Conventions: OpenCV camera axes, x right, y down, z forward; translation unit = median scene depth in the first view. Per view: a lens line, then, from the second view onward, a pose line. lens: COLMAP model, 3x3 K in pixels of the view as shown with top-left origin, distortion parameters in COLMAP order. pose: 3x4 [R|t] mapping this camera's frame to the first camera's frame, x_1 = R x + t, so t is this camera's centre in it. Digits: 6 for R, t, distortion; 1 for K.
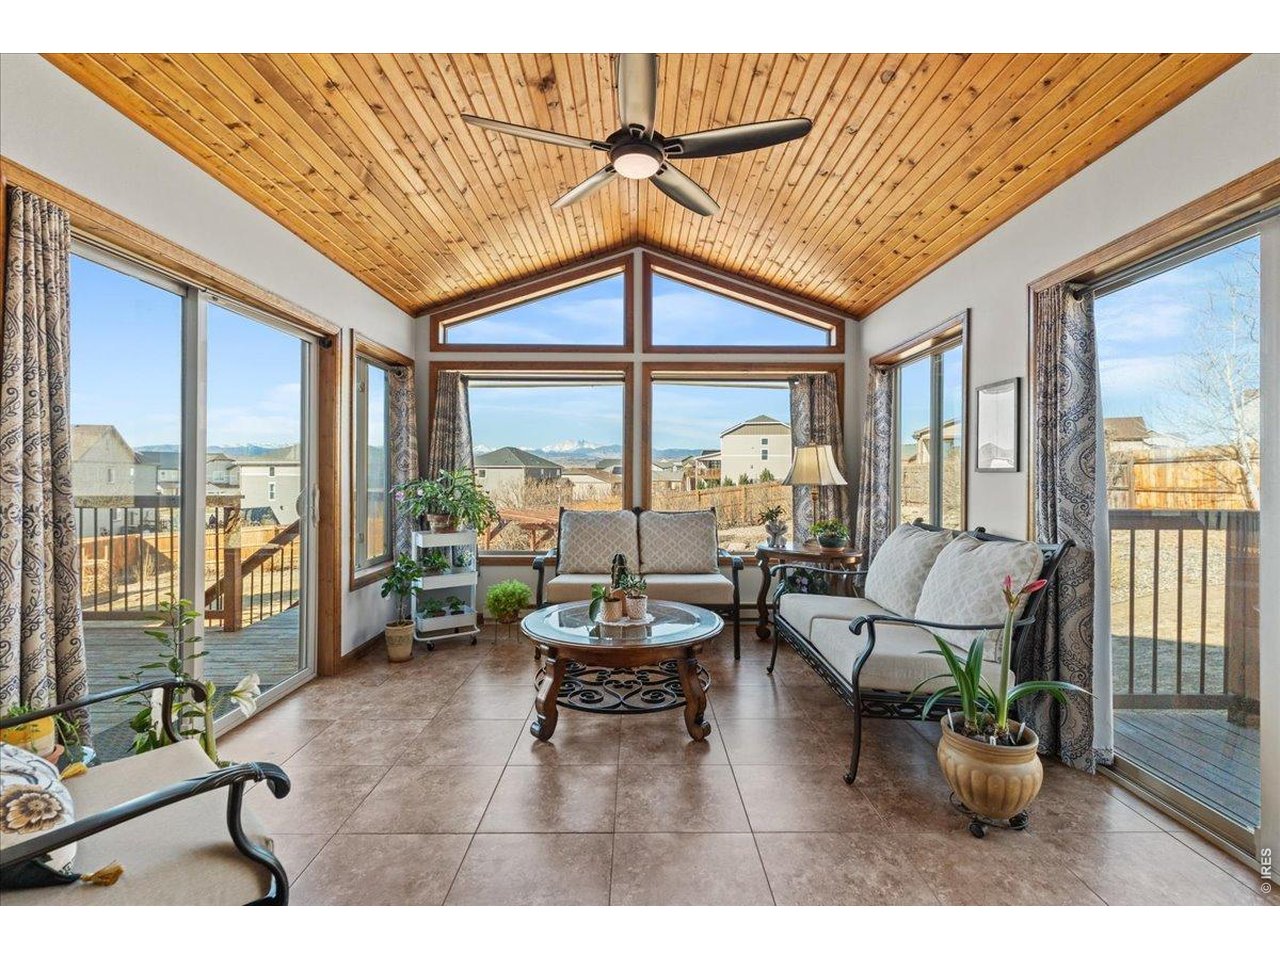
lens RADIAL K [[595.3, 0, 642.6], [0, 595.3, 474.6], [0, 0, 1]] dist [-0.000397, 0.000859]
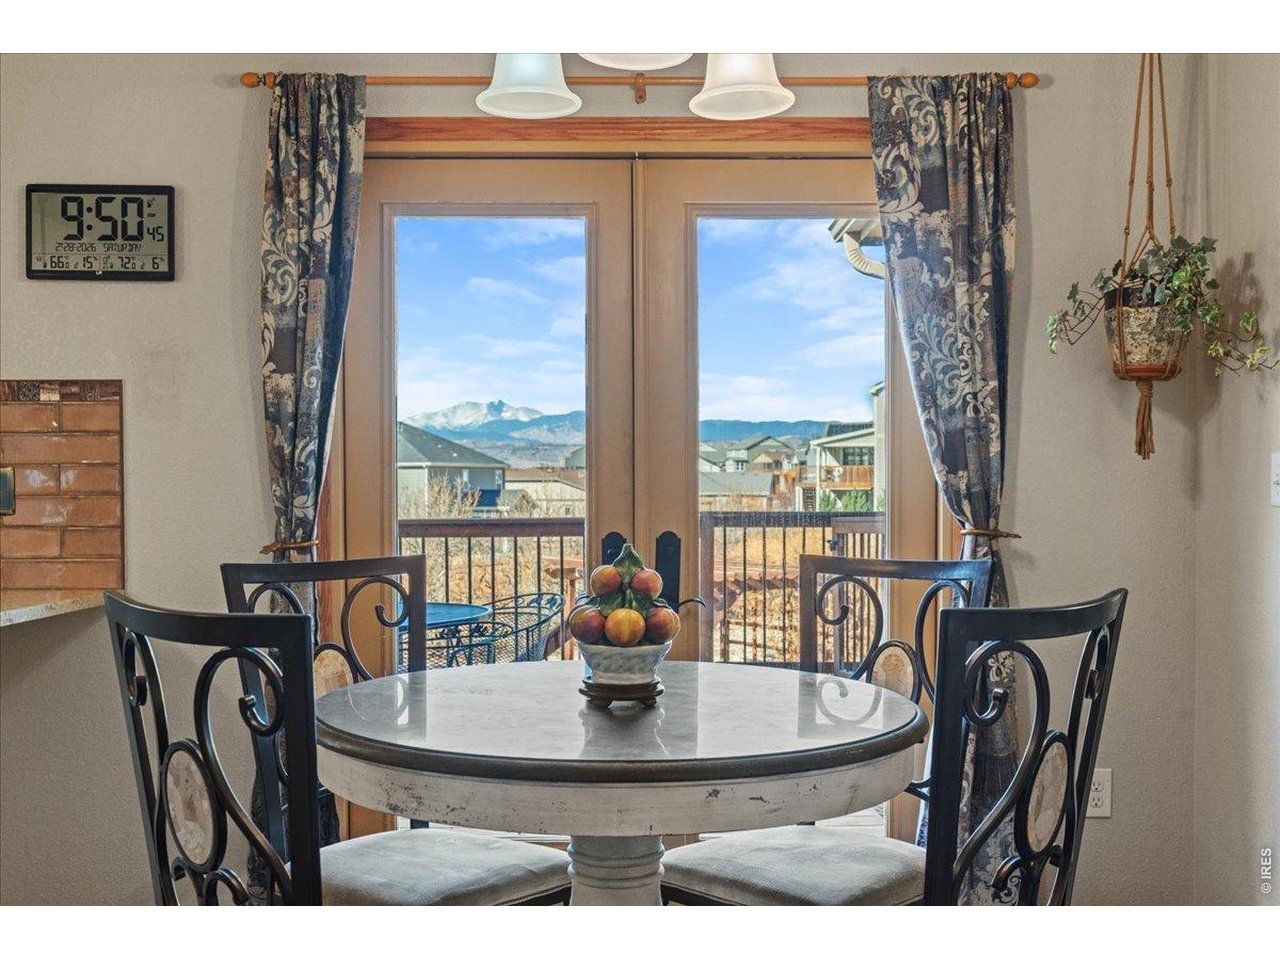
lens RADIAL K [[1317.0, 0, 645.2], [0, 1317.0, 515.5], [0, 0, 1]] dist [0.001654, 0.000000]
pose [[0.999965, -0.005687, -0.006087, -0.744510], [0.005854, 0.999599, 0.027713, -0.004027], [0.005927, -0.027747, 0.999597, -0.501219]]
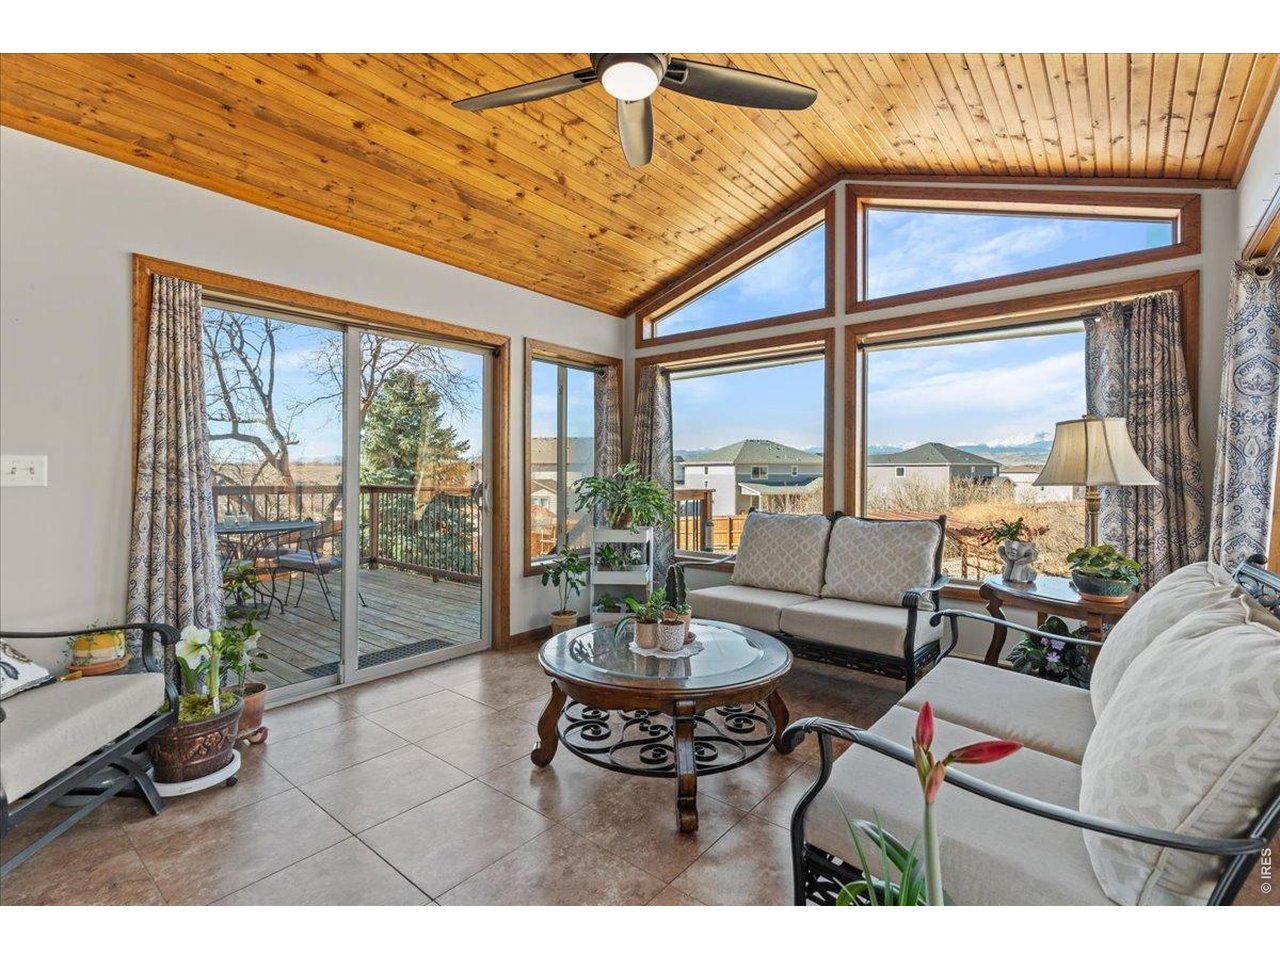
lens RADIAL K [[595.3, 0, 640.5], [0, 595.3, 469.4], [0, 0, 1]] dist [-0.000397, 0.000859]
pose [[0.766503, -0.004677, -0.642224, 0.301479], [0.000469, 0.999977, -0.006722, 0.004709], [0.642241, 0.004851, 0.766487, 0.235020]]
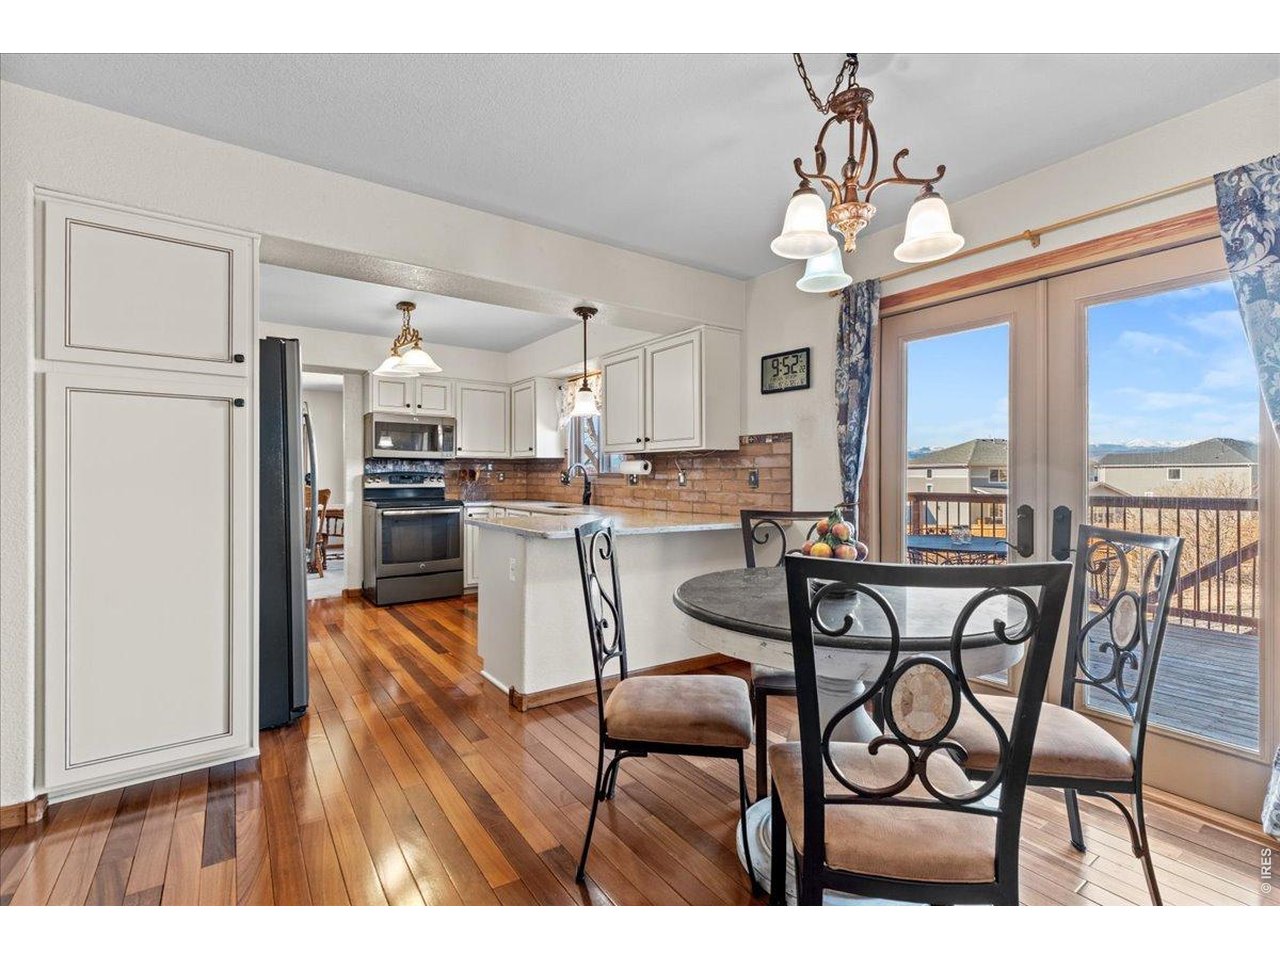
lens RADIAL K [[586.9, 0, 643.2], [0, 586.9, 475.1], [0, 0, 1]] dist [0.000657, -0.000284]
pose [[0.559025, -0.004647, -0.829138, -0.508245], [0.002995, 0.999989, -0.003585, -0.001734], [0.829145, -0.000479, 0.559033, -0.367741]]
